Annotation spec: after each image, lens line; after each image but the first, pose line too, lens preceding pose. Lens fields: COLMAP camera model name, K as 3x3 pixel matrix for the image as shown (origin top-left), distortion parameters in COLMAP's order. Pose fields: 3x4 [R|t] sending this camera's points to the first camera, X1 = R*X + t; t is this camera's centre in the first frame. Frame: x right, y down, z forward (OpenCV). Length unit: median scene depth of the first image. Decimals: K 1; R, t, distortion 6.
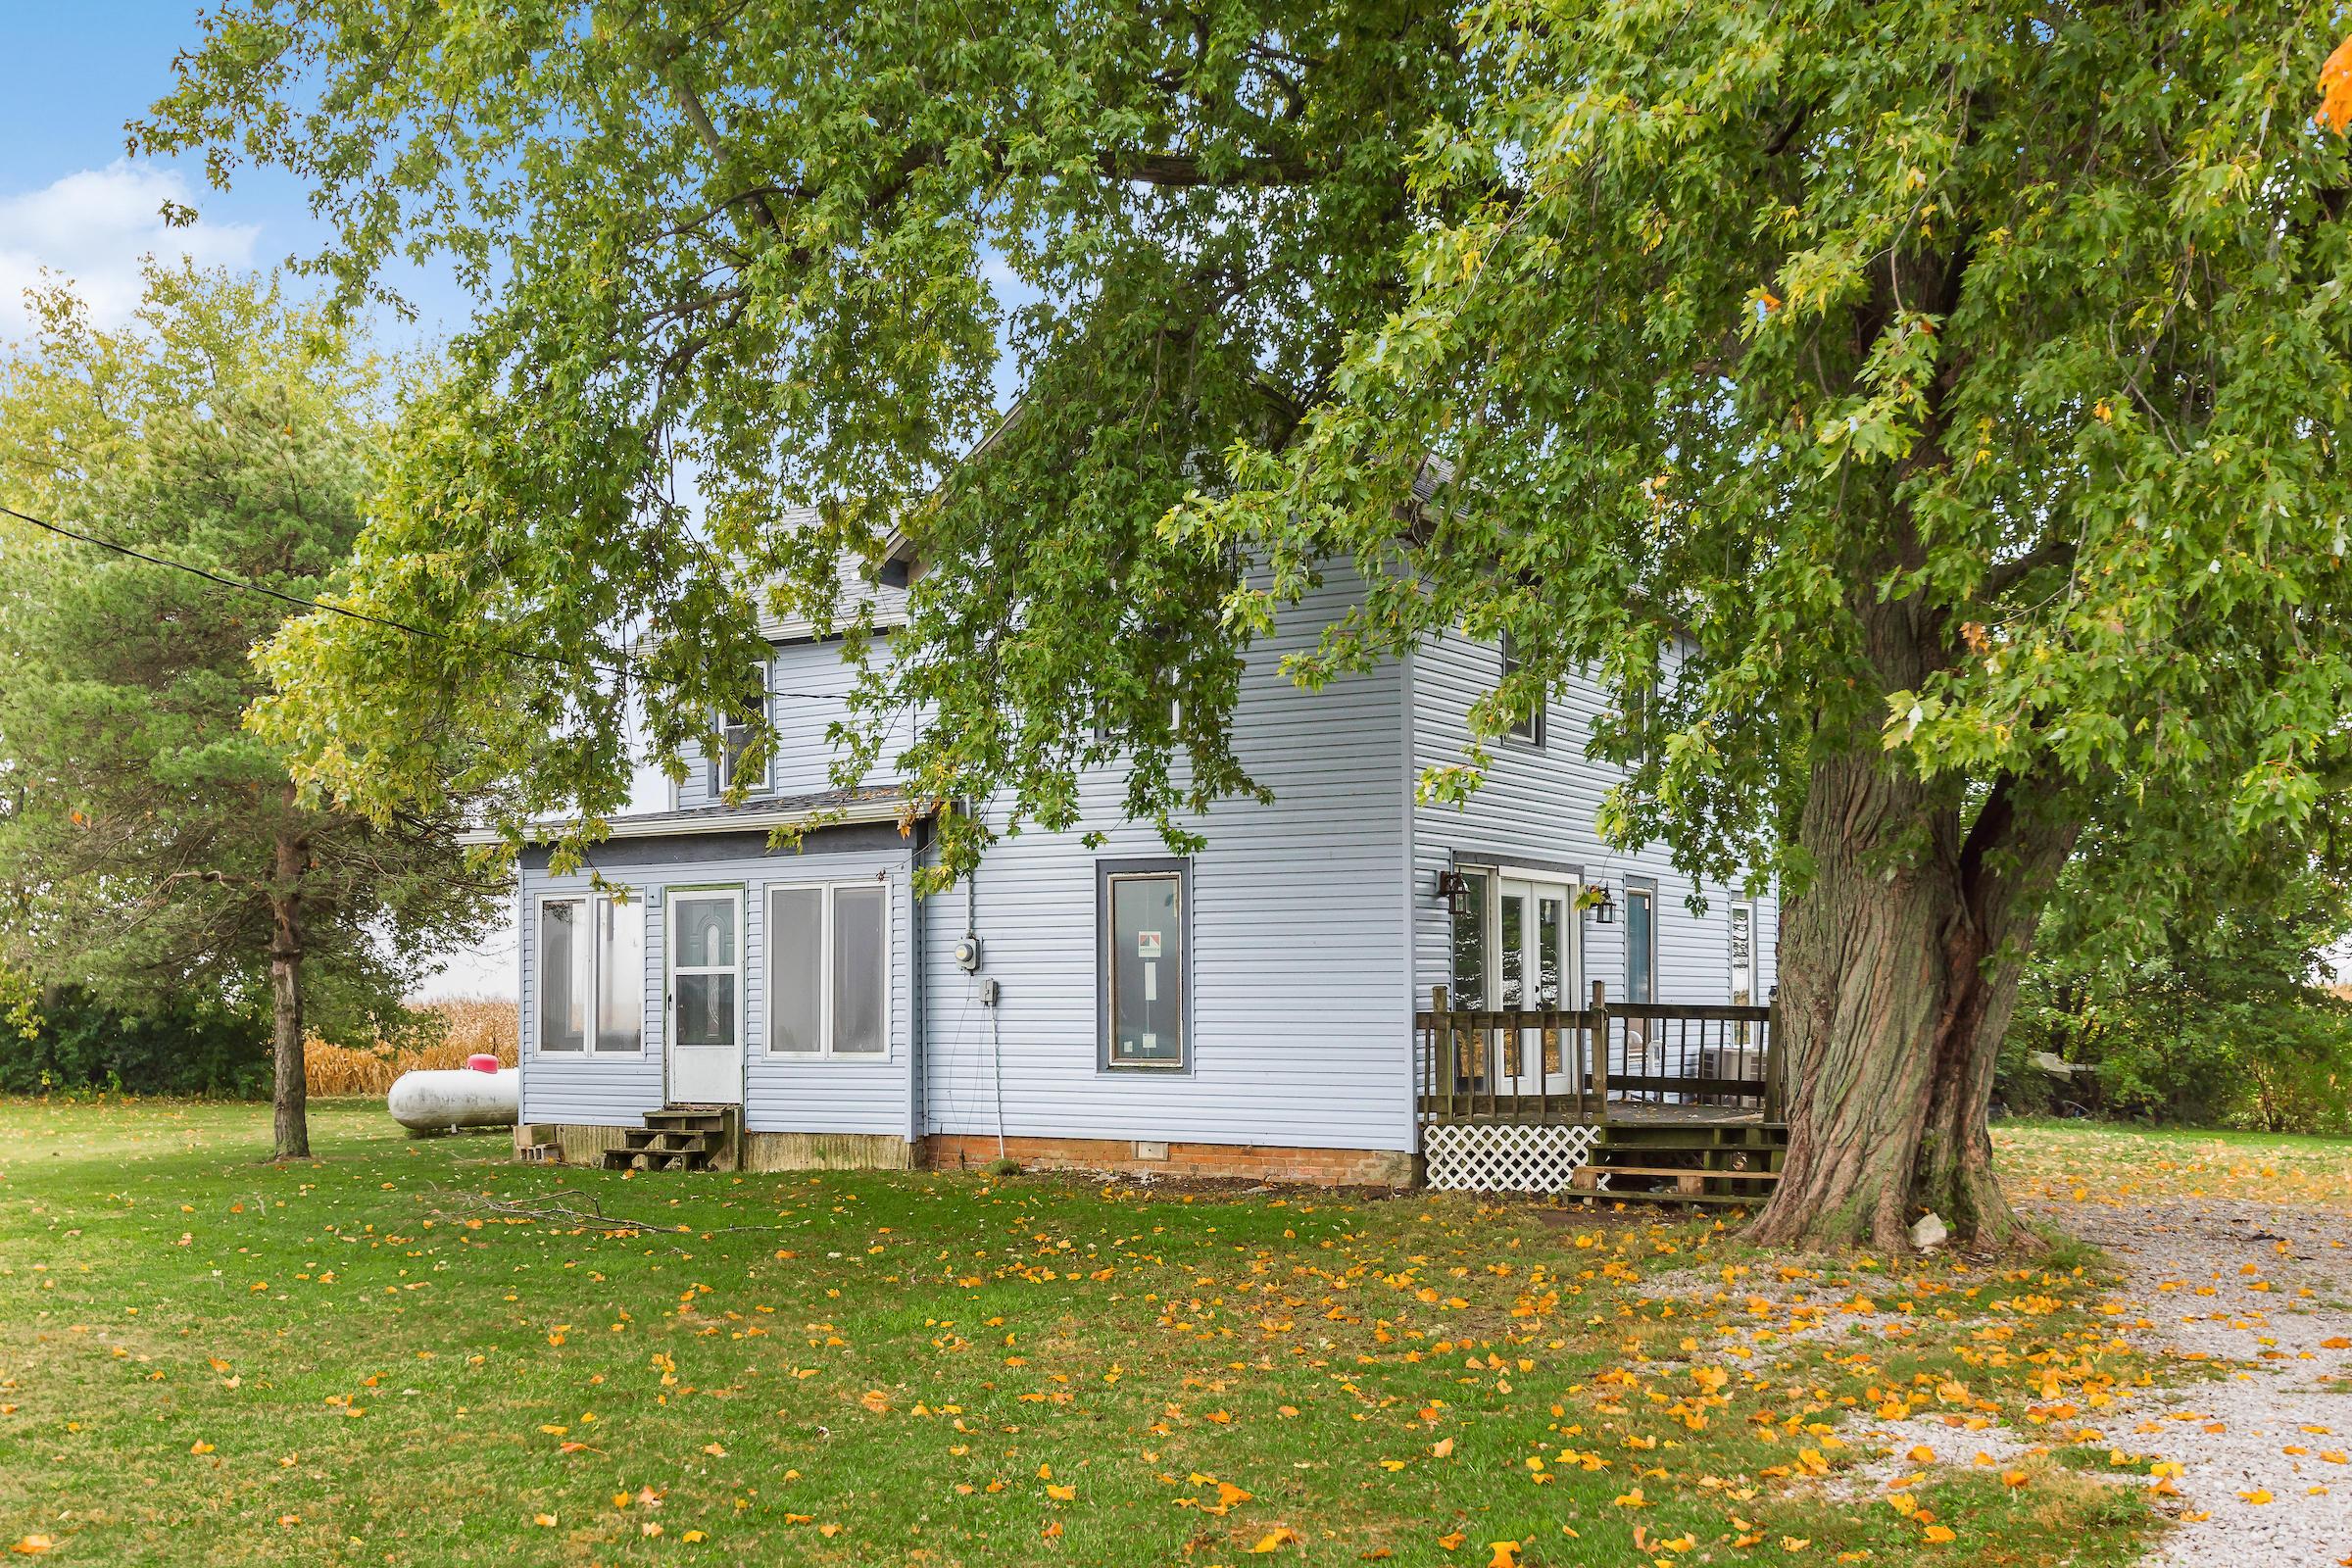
lens RADIAL K [[2508.4, 0, 1176.0], [0, 2508.4, 784.0], [0, 0, 1]] dist [-0.014911, -0.003601]
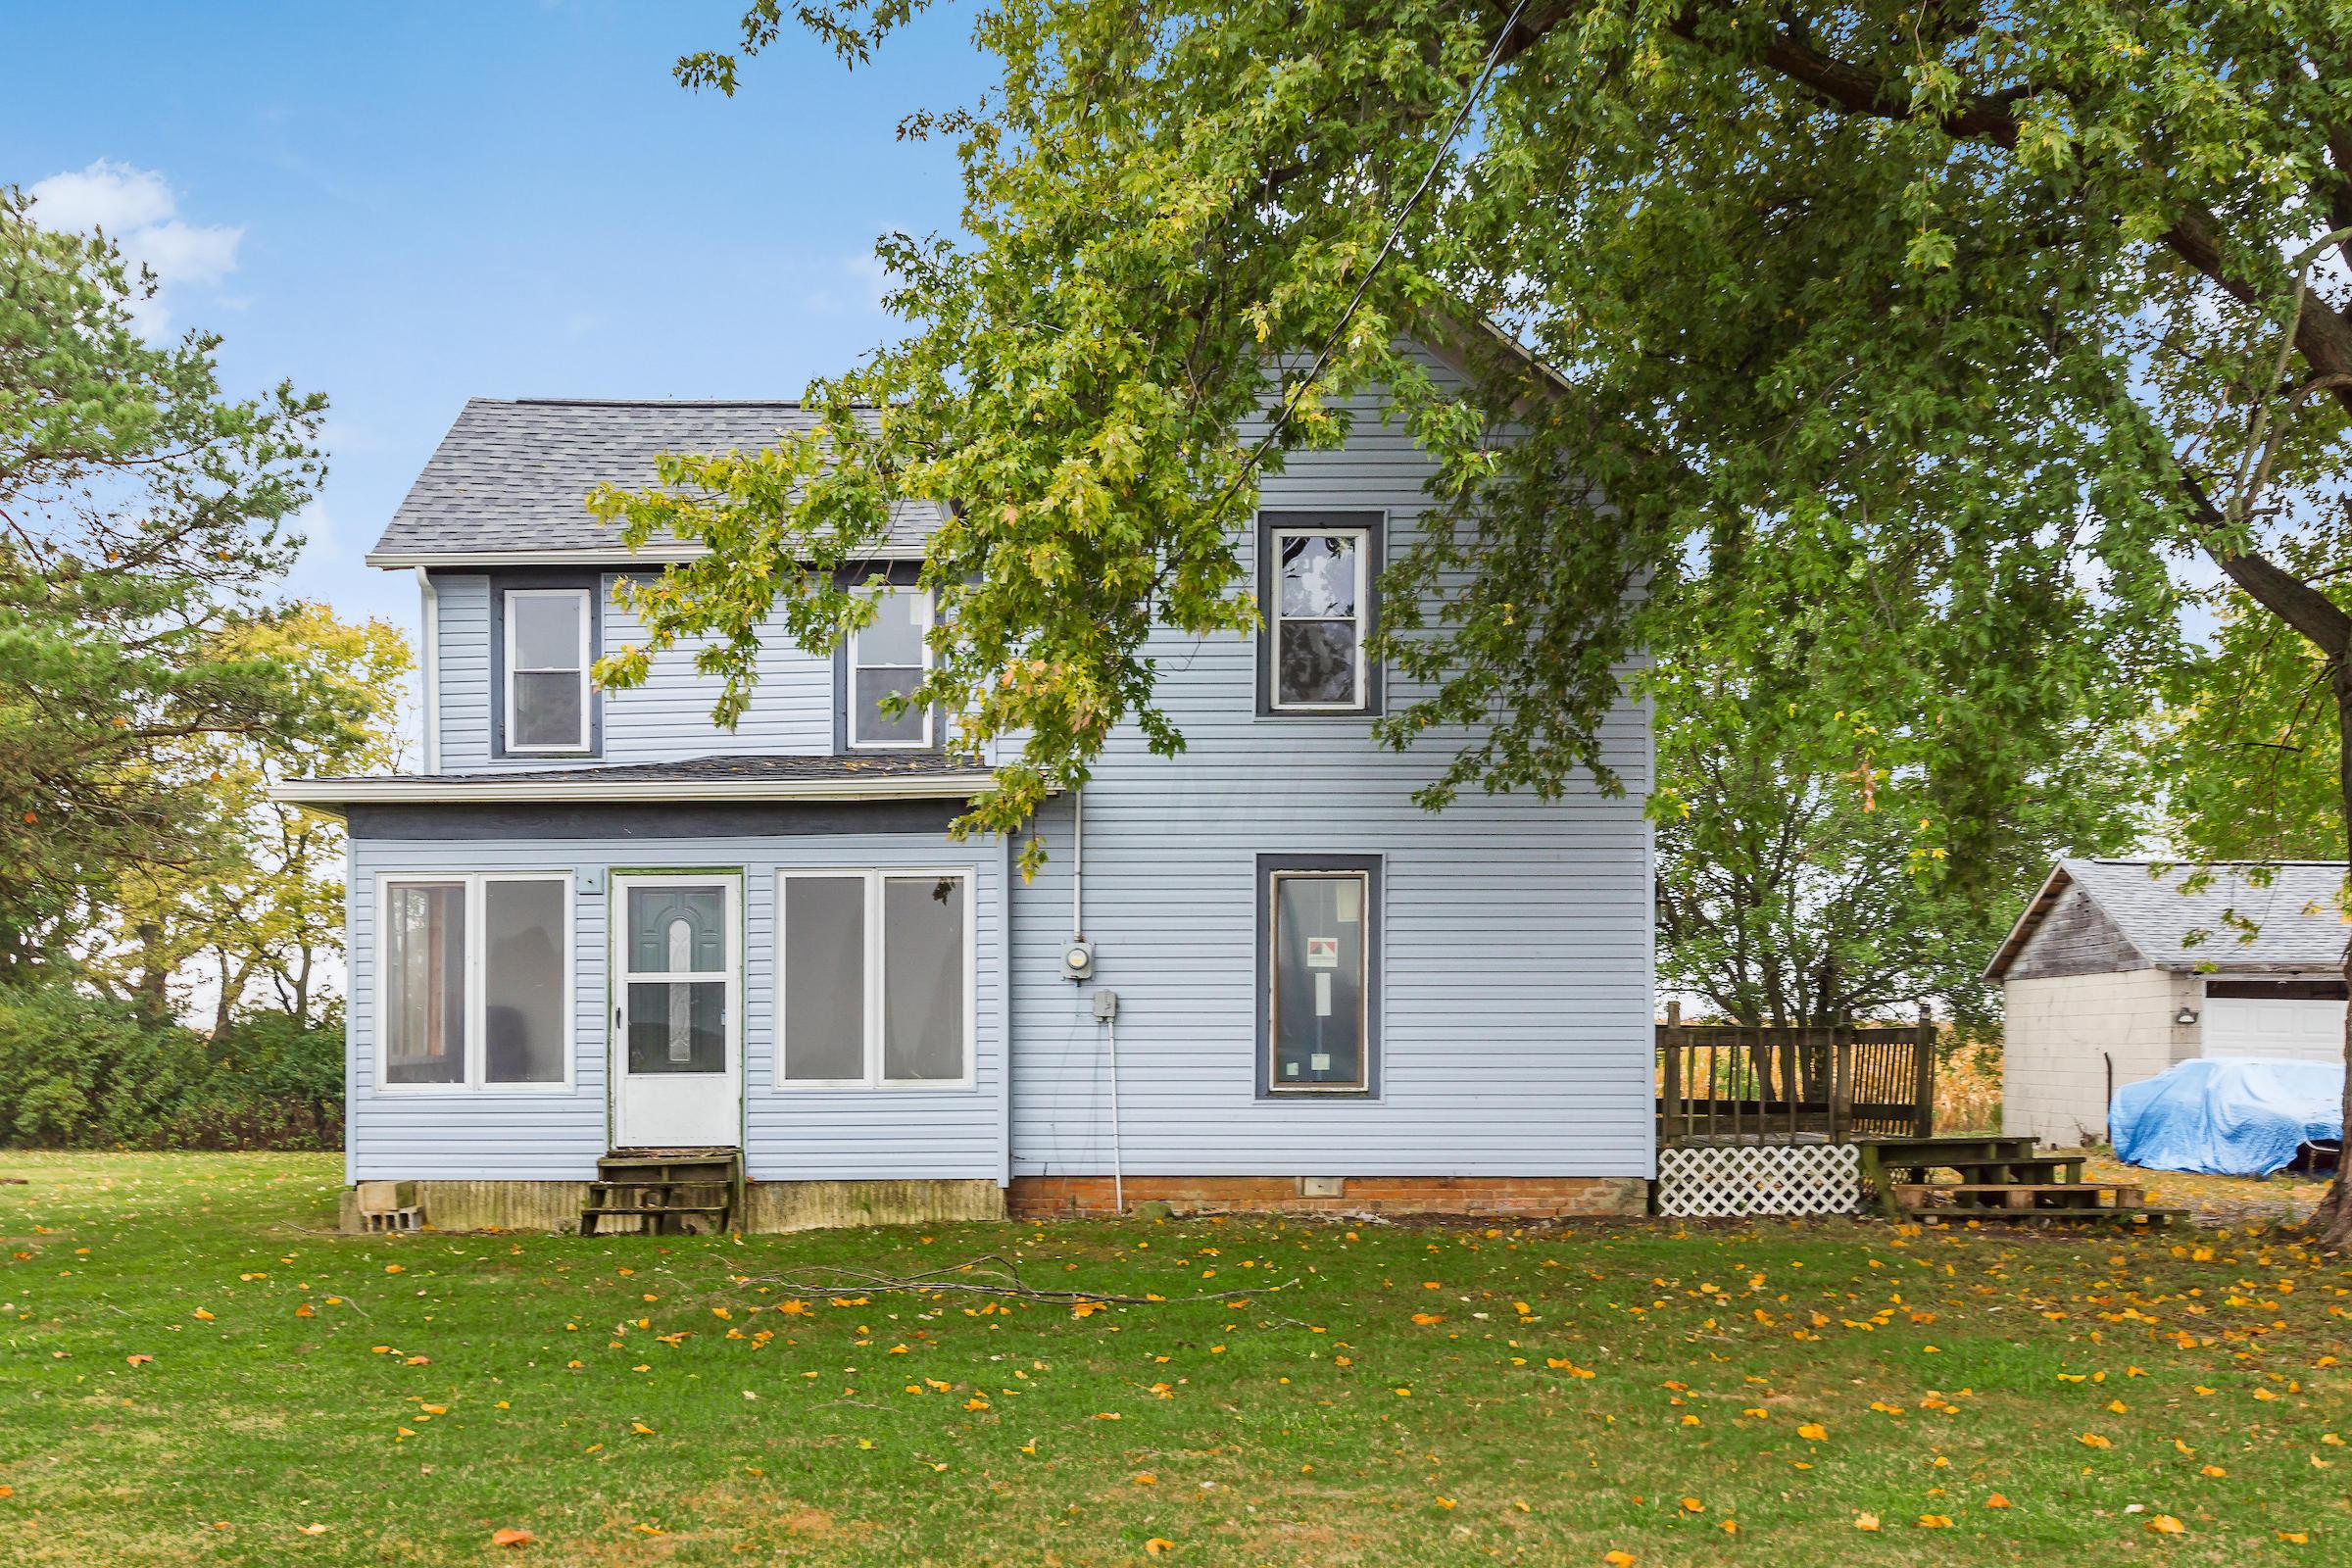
lens RADIAL K [[2508.4, 0, 1176.0], [0, 2508.4, 784.0], [0, 0, 1]] dist [-0.014911, -0.003601]
pose [[0.838088, 0.058102, 0.542432, -0.532438], [-0.047769, 0.998309, -0.033126, 0.035946], [-0.543439, 0.001851, 0.839447, 0.283791]]
